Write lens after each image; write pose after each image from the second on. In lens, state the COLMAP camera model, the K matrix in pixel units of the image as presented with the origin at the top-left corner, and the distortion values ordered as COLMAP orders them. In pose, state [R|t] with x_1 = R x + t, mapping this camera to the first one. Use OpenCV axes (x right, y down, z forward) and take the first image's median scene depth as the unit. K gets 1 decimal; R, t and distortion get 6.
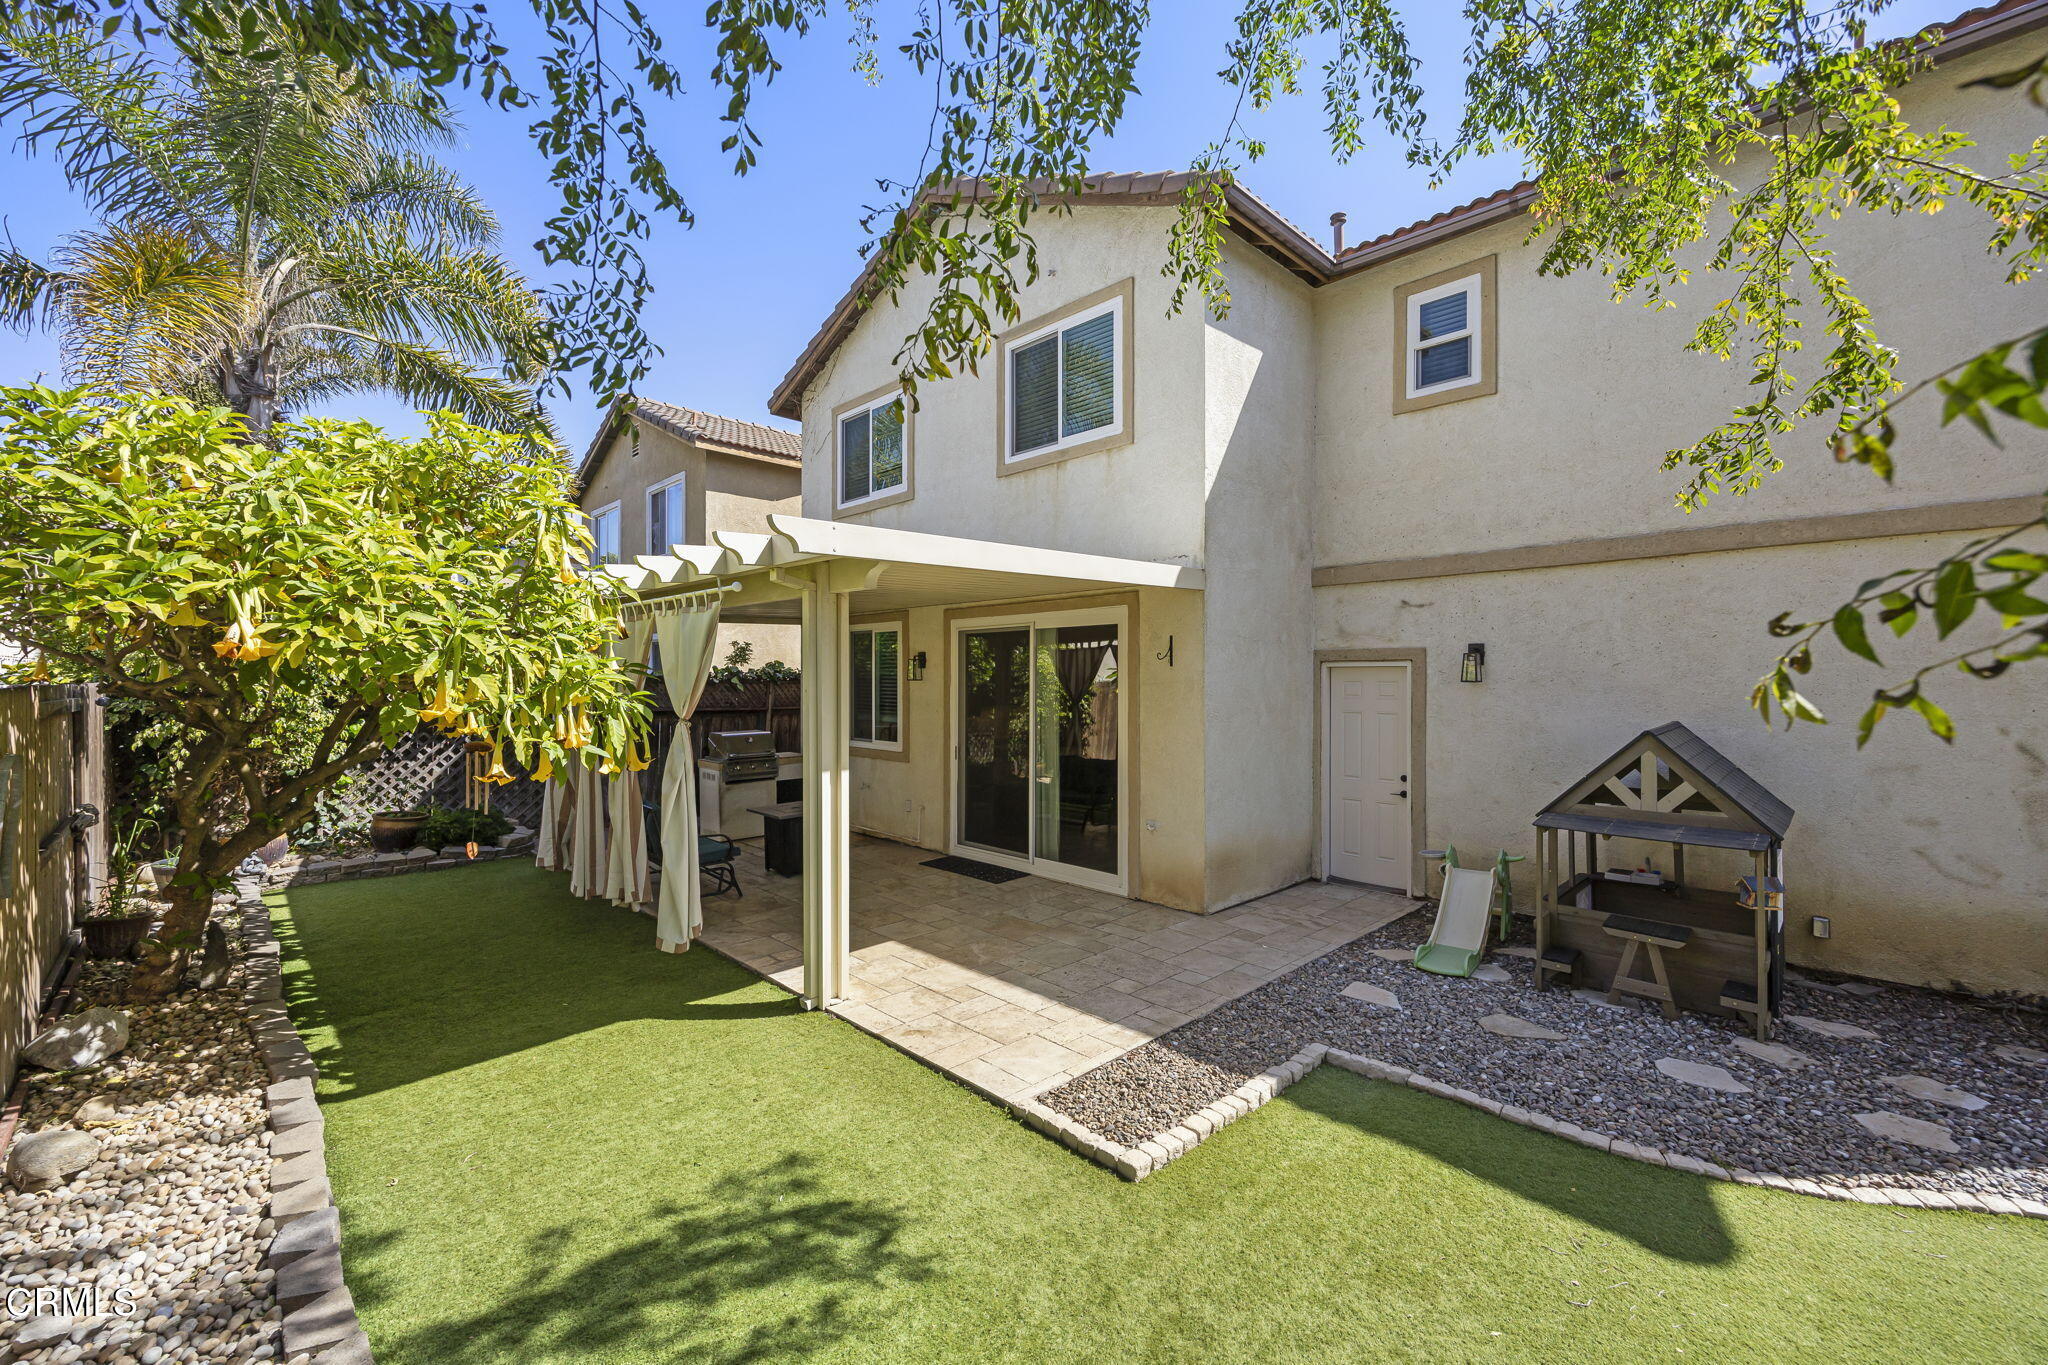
lens RADIAL K [[840.6, 0, 1027.5], [0, 840.6, 677.0], [0, 0, 1]] dist [0.021571, 0.000394]
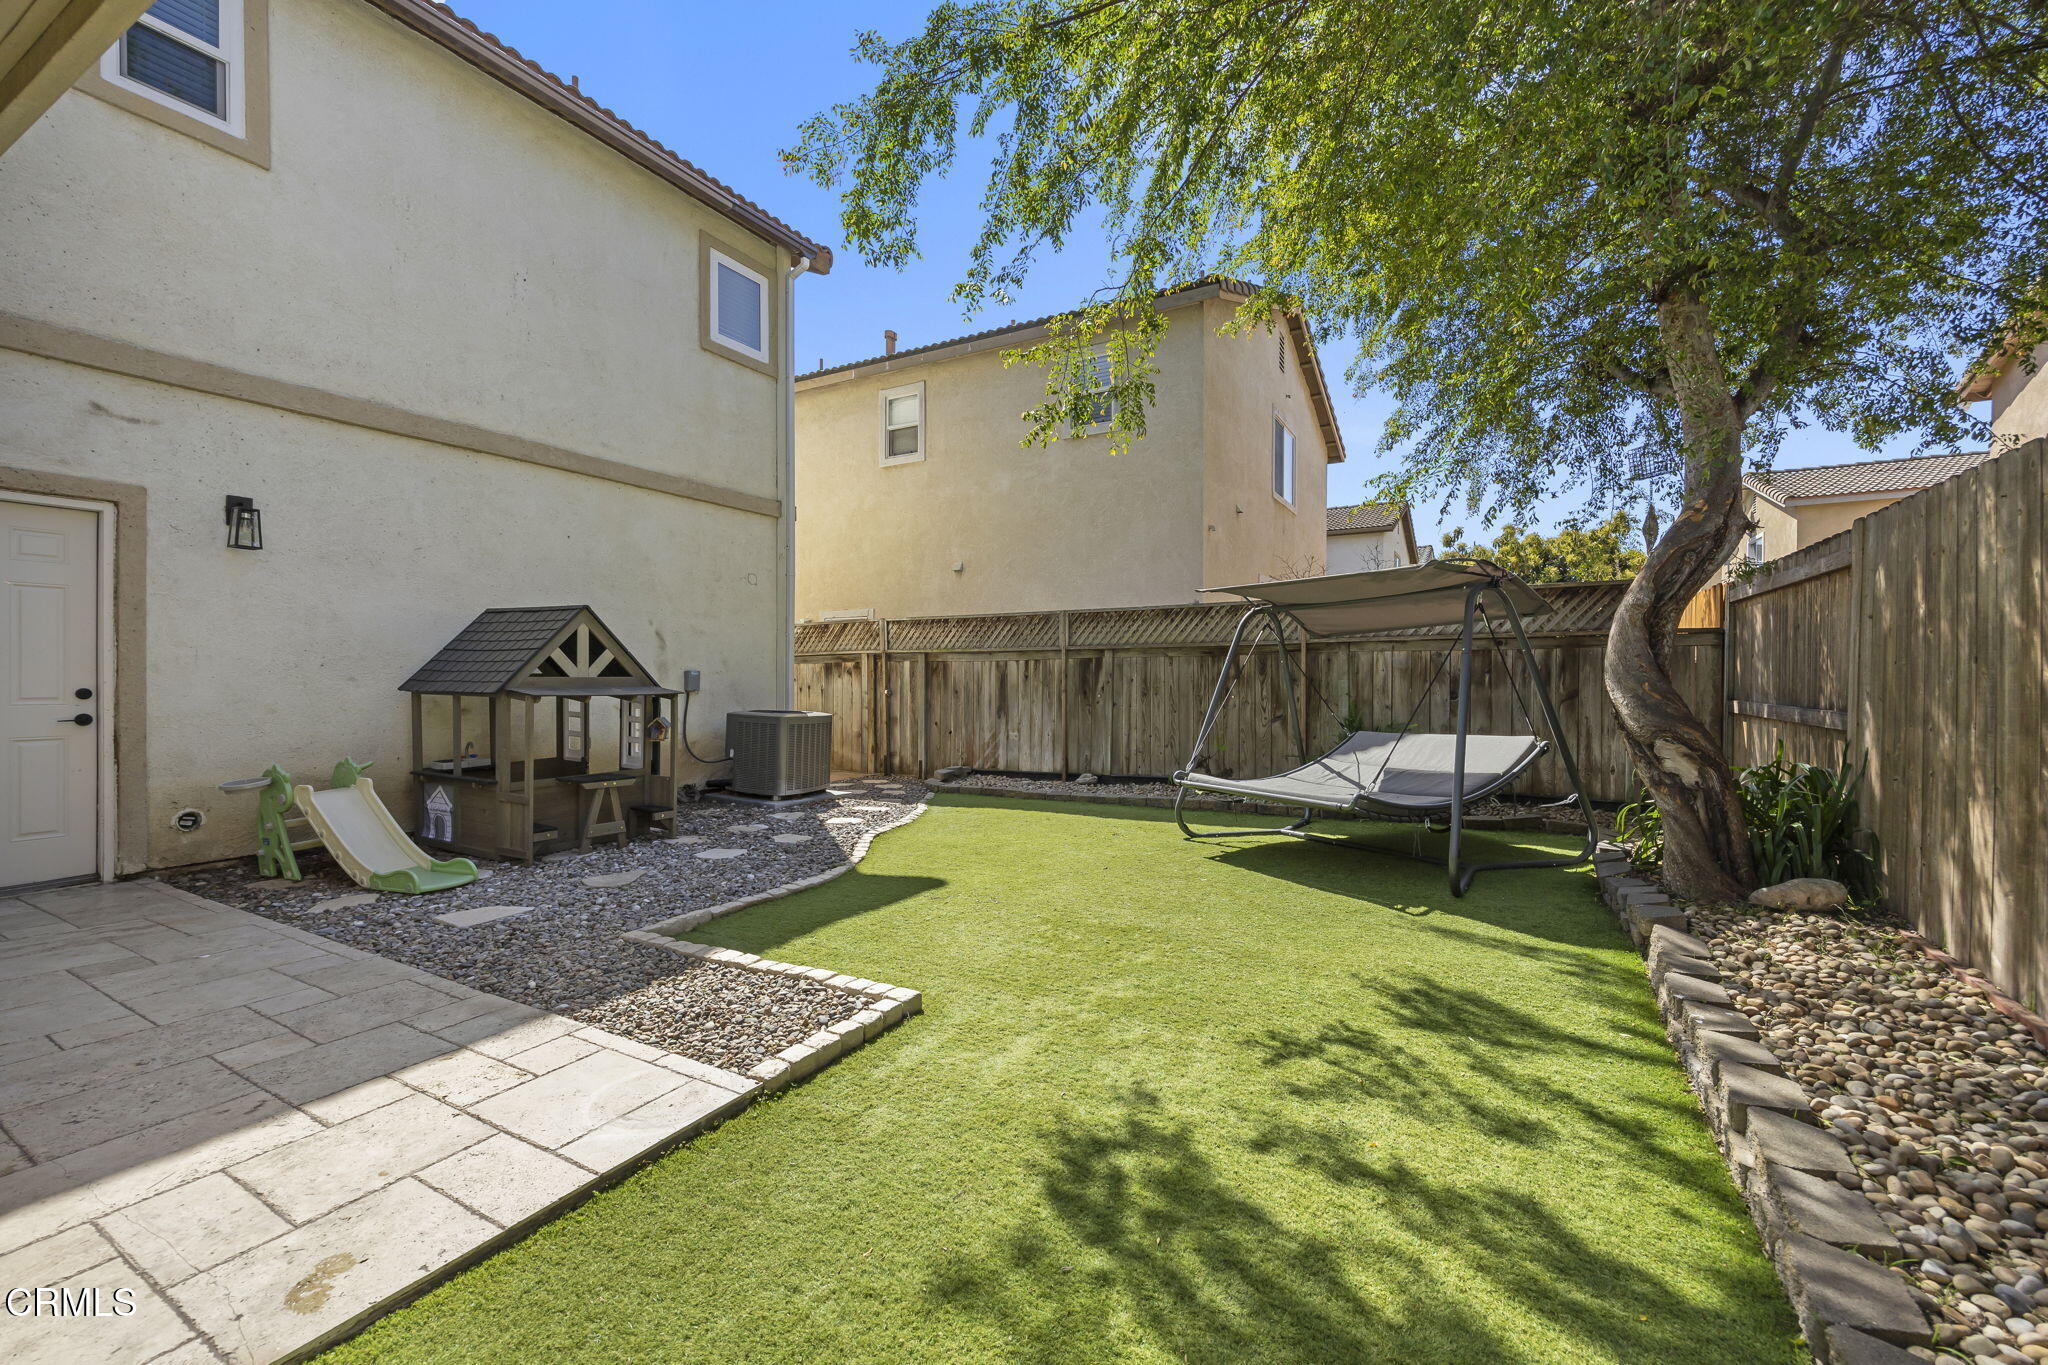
lens RADIAL K [[840.6, 0, 1027.9], [0, 840.6, 683.7], [0, 0, 1]] dist [0.021571, 0.000394]
pose [[-0.267107, -0.008482, 0.963629, -0.351862], [0.001367, 0.999957, 0.009180, 0.111366], [-0.963666, 0.003769, -0.267084, 0.521261]]
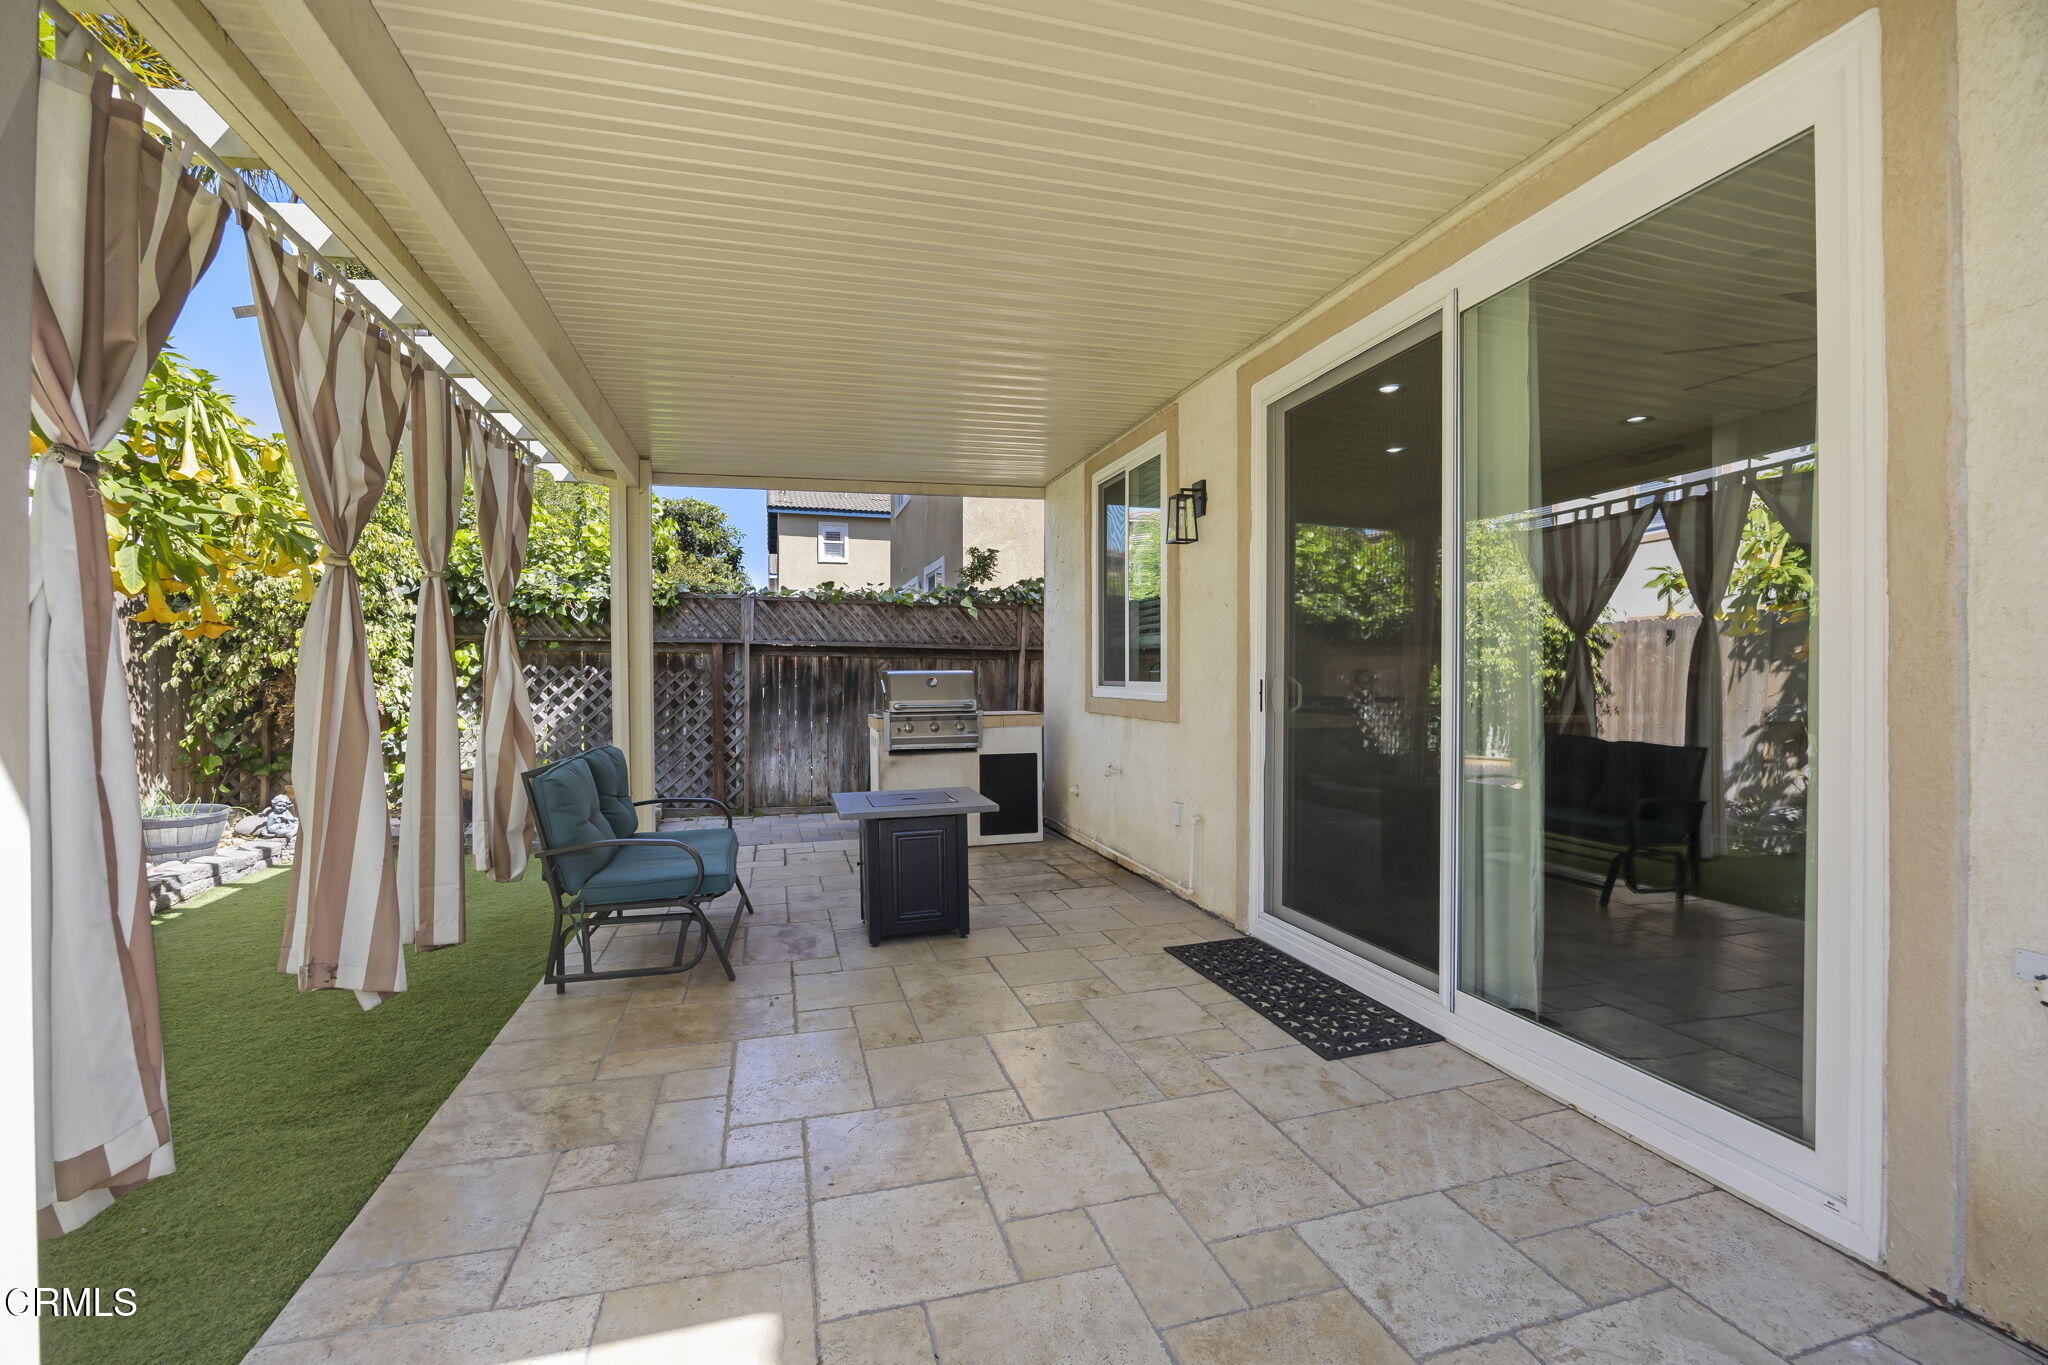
lens RADIAL K [[884.9, 0, 1024.7], [0, 884.9, 683.5], [0, 0, 1]] dist [-0.003136, -0.000144]
pose [[0.880981, 0.003948, -0.473135, 0.026295], [-0.000056, 0.999966, 0.008239, 0.101133], [0.473152, -0.007232, 0.880951, 0.697271]]
